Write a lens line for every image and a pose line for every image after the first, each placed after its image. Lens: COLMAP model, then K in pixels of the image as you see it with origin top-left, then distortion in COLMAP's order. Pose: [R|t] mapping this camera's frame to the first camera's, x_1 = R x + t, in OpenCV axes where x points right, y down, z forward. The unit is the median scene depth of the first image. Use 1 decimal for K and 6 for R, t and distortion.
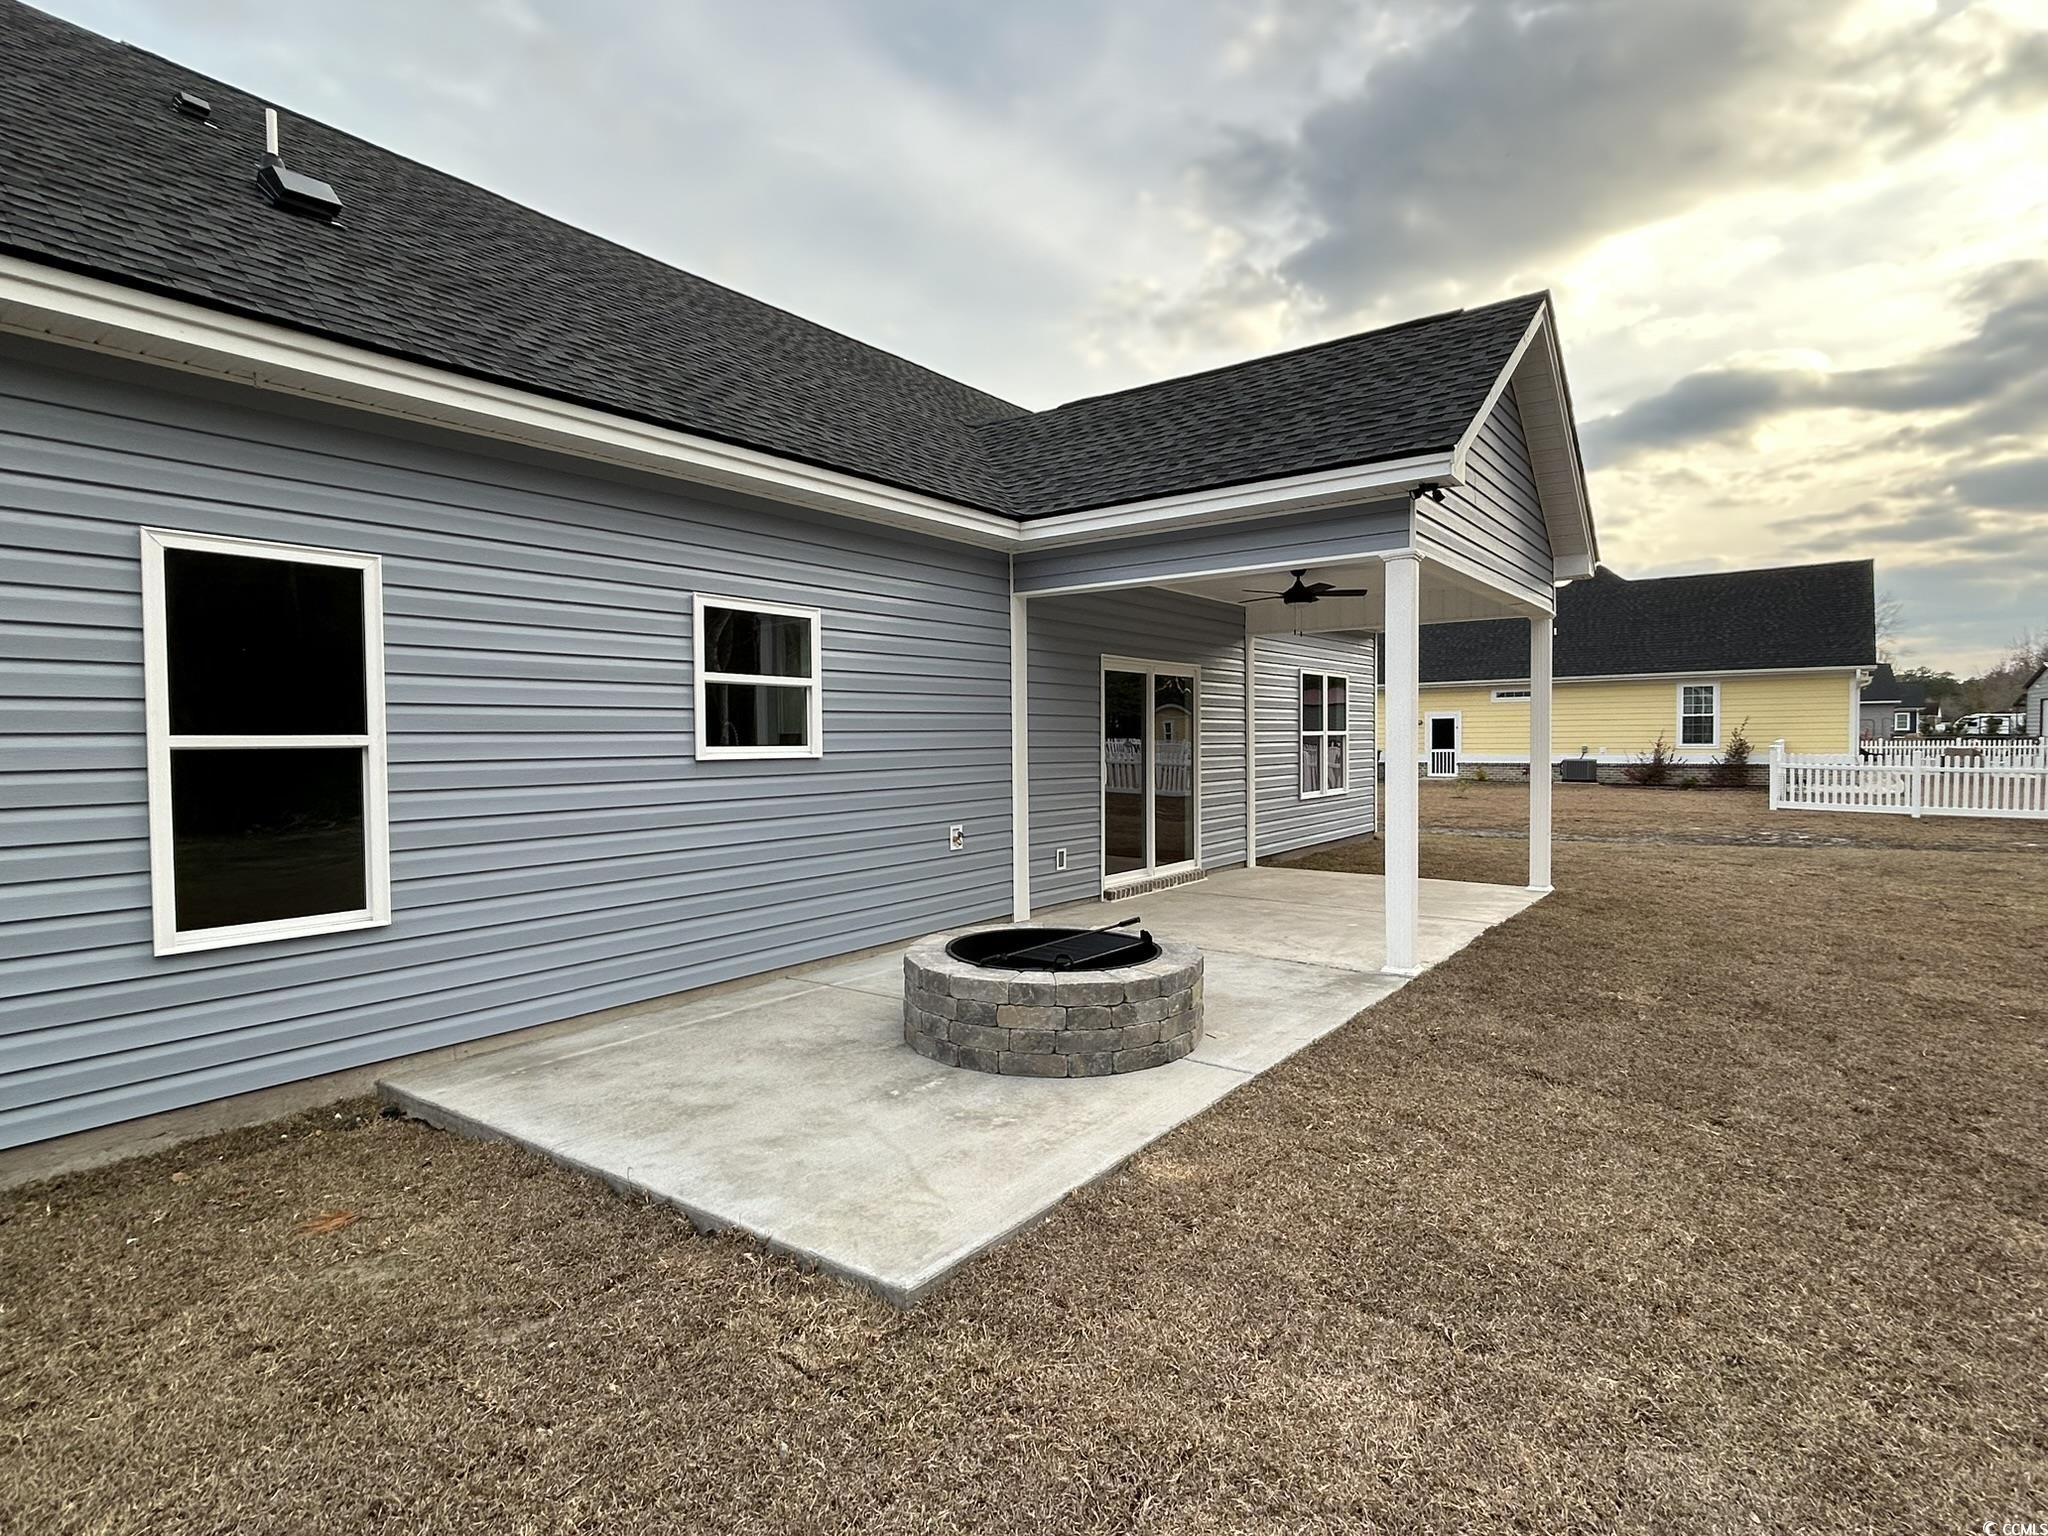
lens RADIAL K [[1046.2, 0, 1028.2], [0, 1046.2, 773.8], [0, 0, 1]] dist [-0.005210, -0.000297]
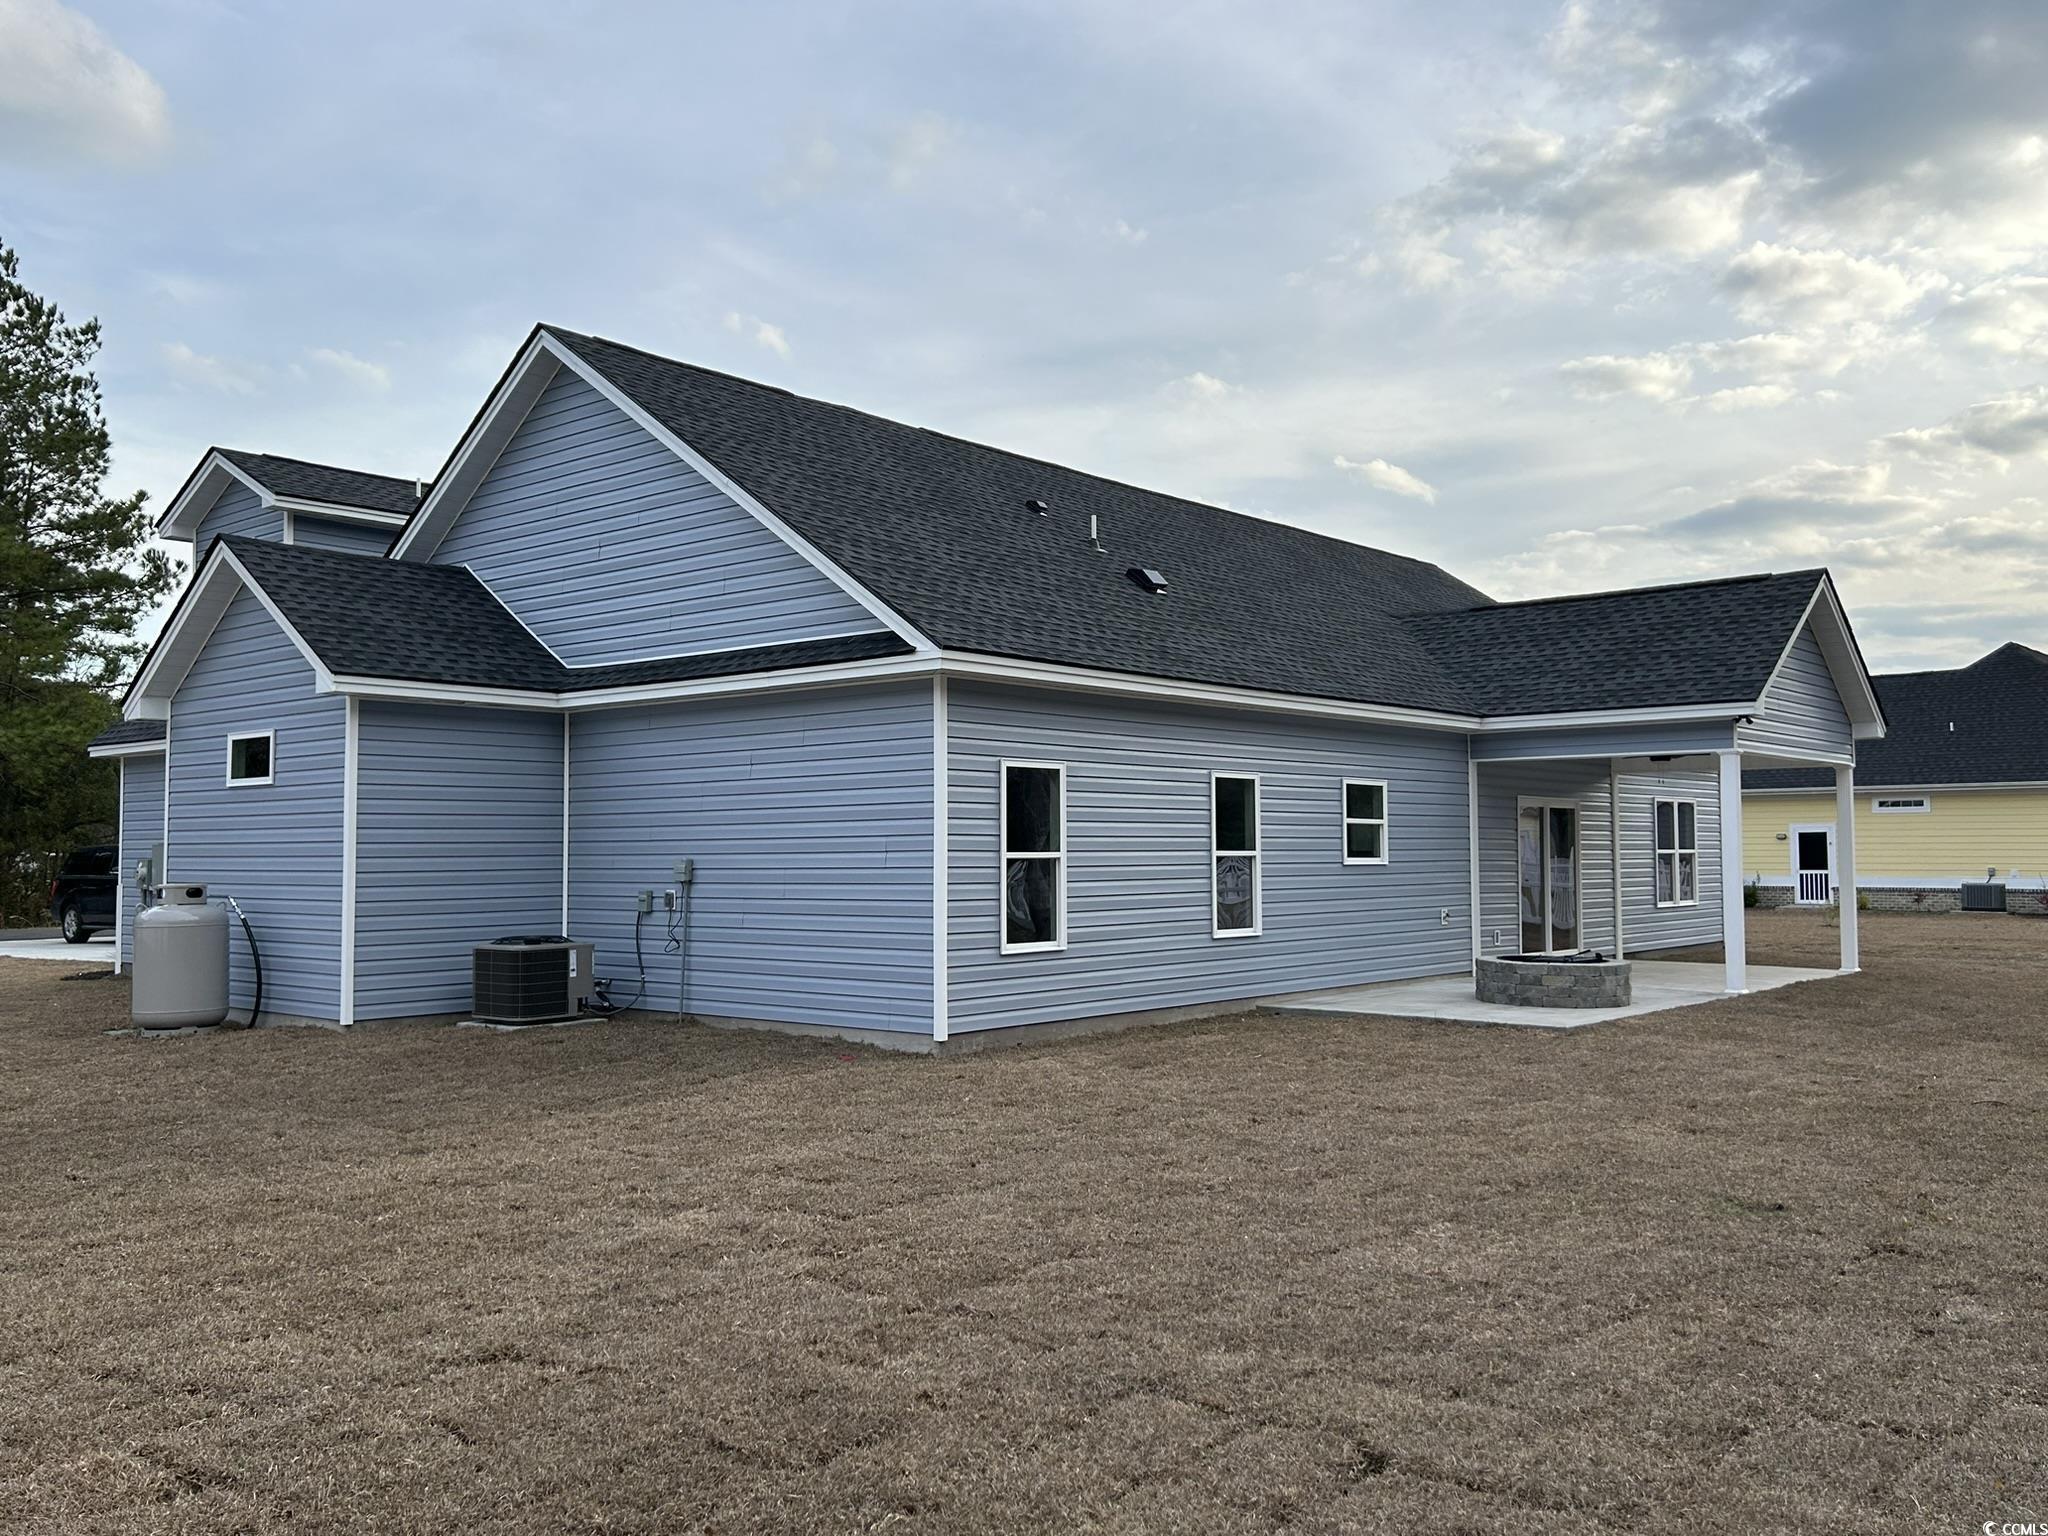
lens RADIAL K [[1682.9, 0, 1019.5], [0, 1682.9, 763.6], [0, 0, 1]] dist [0.025701, -0.008389]
pose [[0.996865, 0.002367, -0.079082, -0.340245], [-0.009164, 0.996279, -0.085699, 0.036226], [0.078585, 0.086155, 0.993178, -1.070403]]
